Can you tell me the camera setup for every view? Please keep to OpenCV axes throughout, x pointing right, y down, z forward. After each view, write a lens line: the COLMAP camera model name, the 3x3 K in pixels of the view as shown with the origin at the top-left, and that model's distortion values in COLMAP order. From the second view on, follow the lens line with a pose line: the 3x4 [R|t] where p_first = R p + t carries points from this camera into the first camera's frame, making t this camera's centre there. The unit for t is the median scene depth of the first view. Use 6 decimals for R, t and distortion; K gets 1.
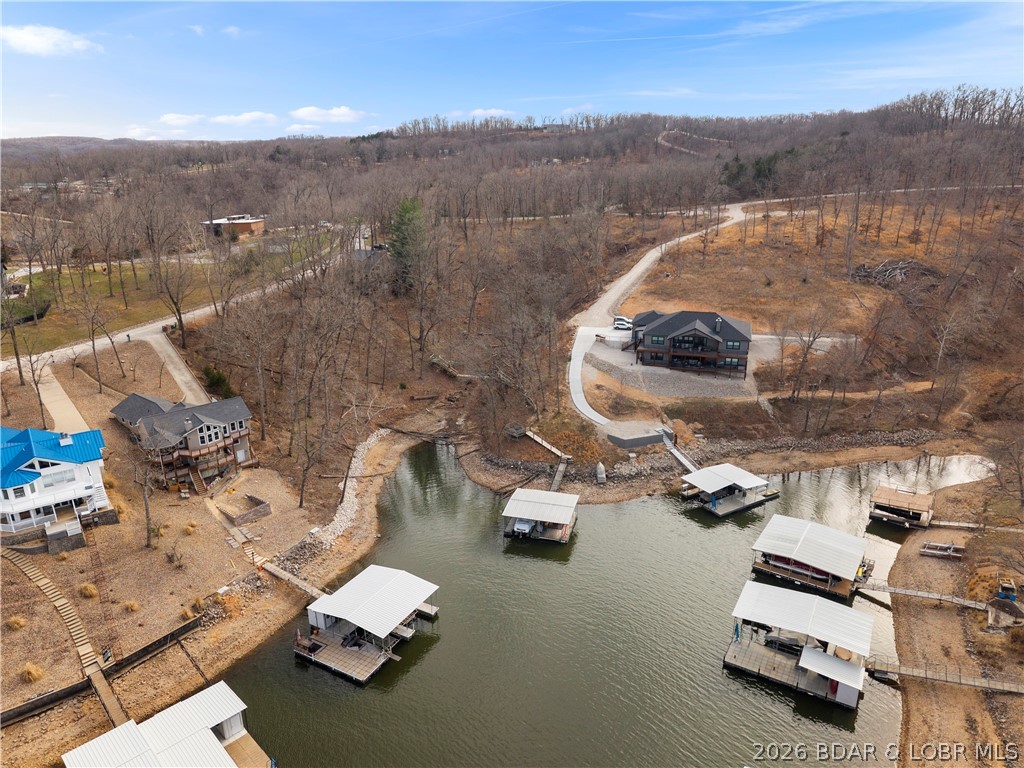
lens RADIAL K [[676.9, 0, 513.6], [0, 676.9, 356.3], [0, 0, 1]] dist [0.006903, 0.001539]
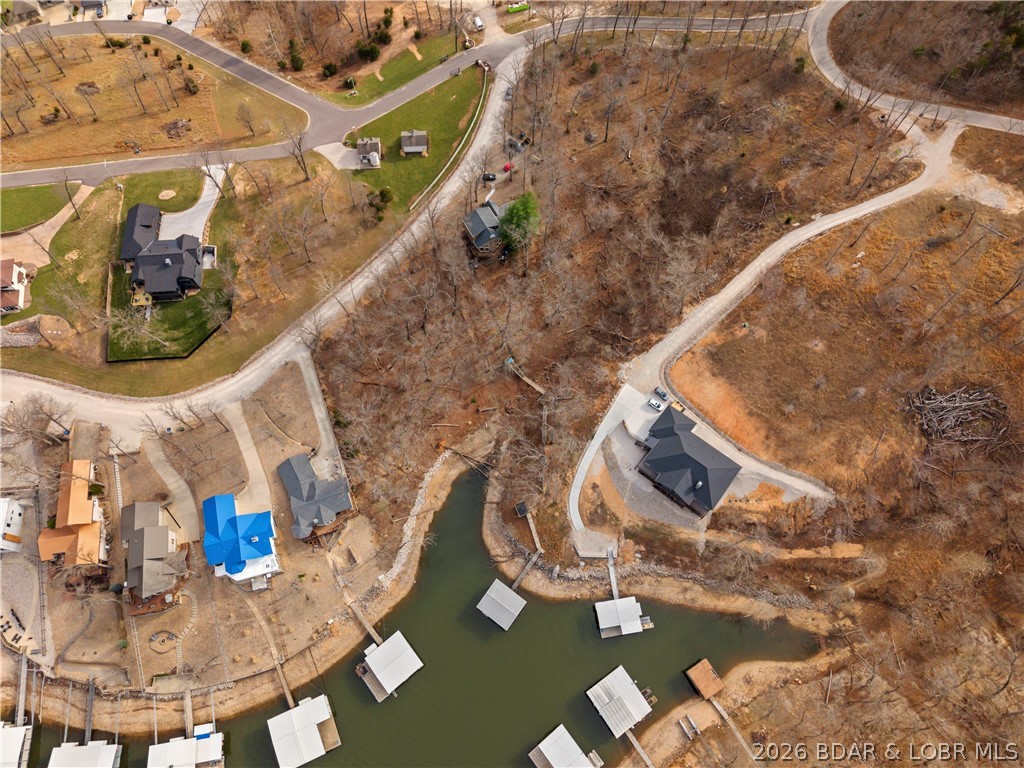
lens RADIAL K [[676.9, 0, 513.6], [0, 676.9, 356.3], [0, 0, 1]] dist [0.006903, 0.001539]
pose [[0.934296, 0.334752, -0.122608, 0.061351], [-0.143131, 0.667215, 0.730984, -1.311854], [0.326504, -0.665406, 0.671290, 0.229666]]
